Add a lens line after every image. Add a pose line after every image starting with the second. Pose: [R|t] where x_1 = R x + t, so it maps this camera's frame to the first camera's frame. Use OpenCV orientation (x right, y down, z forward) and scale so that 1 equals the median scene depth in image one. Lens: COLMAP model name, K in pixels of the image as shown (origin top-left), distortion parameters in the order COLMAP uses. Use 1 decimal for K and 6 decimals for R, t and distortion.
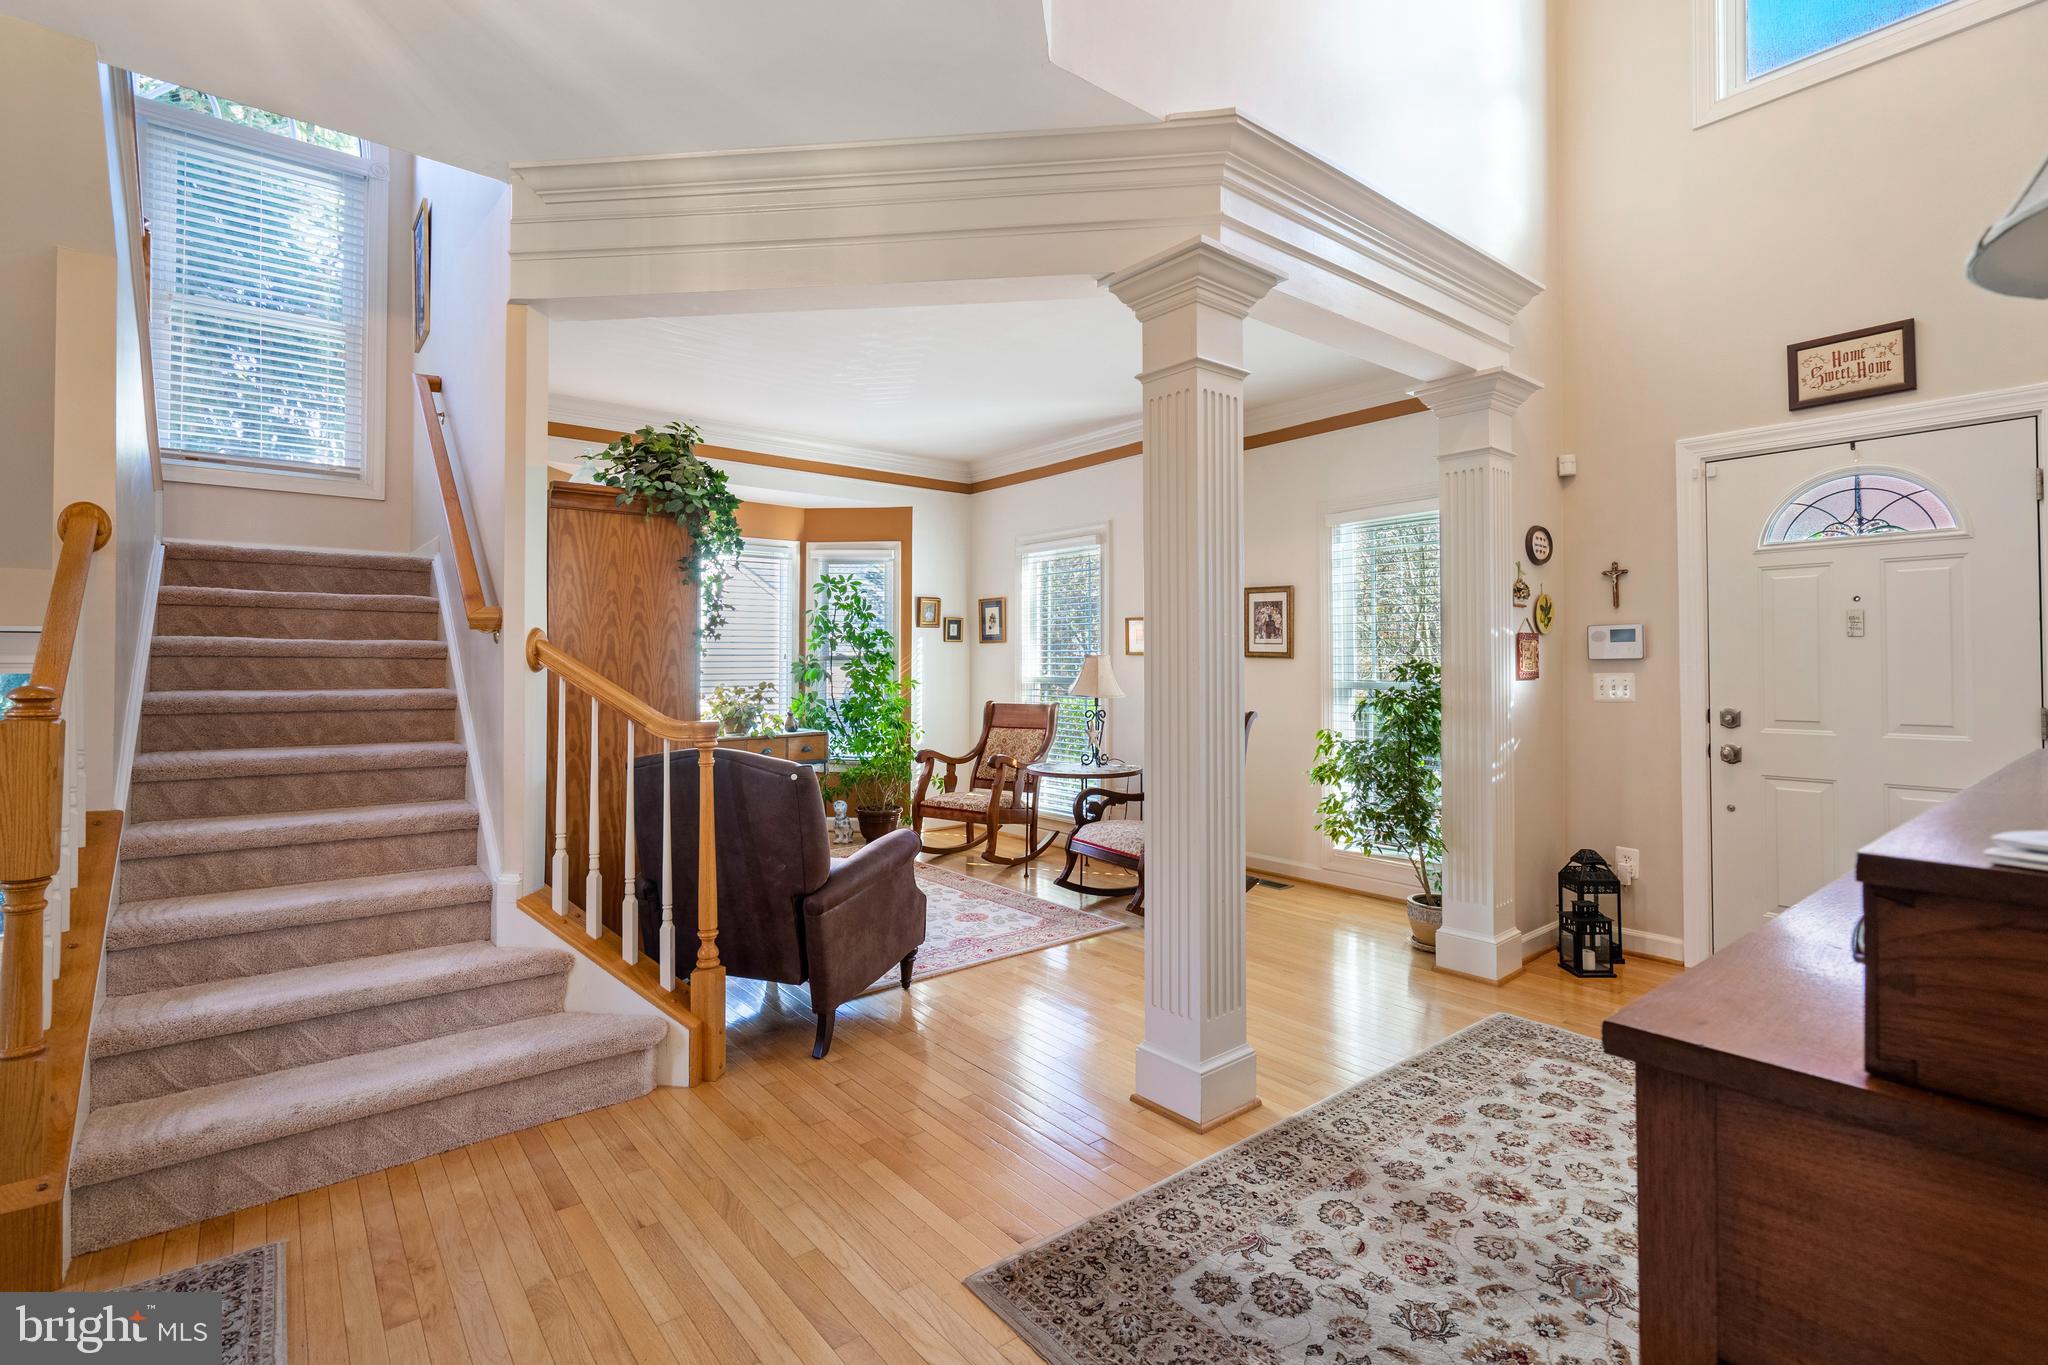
lens RADIAL K [[936.8, 0, 1016.2], [0, 936.8, 649.1], [0, 0, 1]] dist [-0.003505, 0.002819]
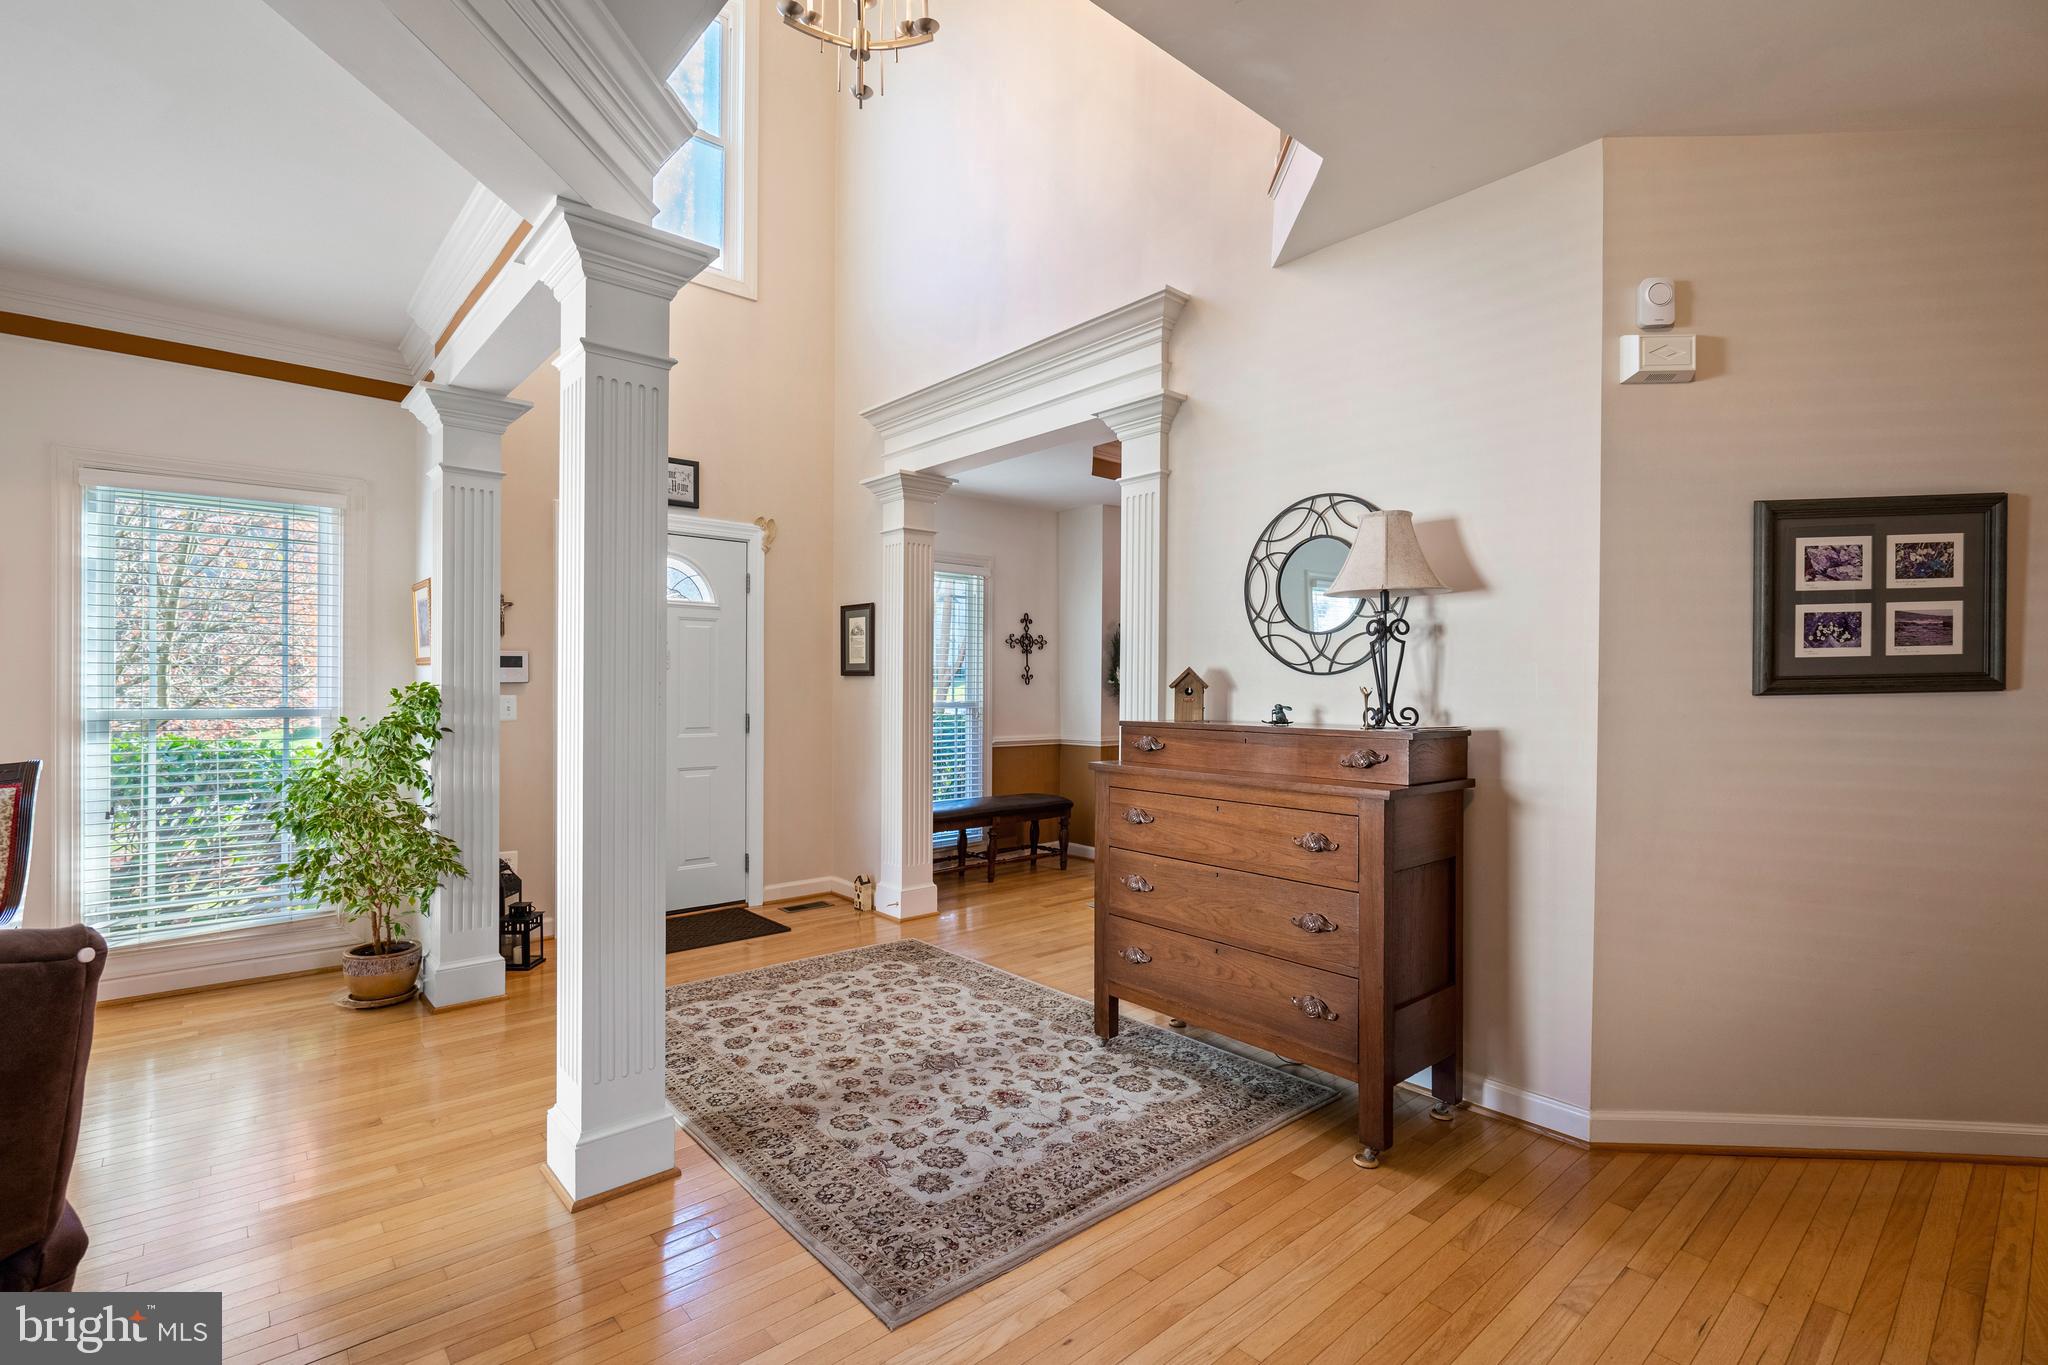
lens RADIAL K [[936.8, 0, 1016.0], [0, 936.8, 690.0], [0, 0, 1]] dist [-0.003505, 0.002819]
pose [[-0.037021, -0.000147, 0.999314, -0.770386], [-0.017704, 0.999843, -0.000508, 0.014402], [-0.999158, -0.017711, -0.037018, 0.695092]]
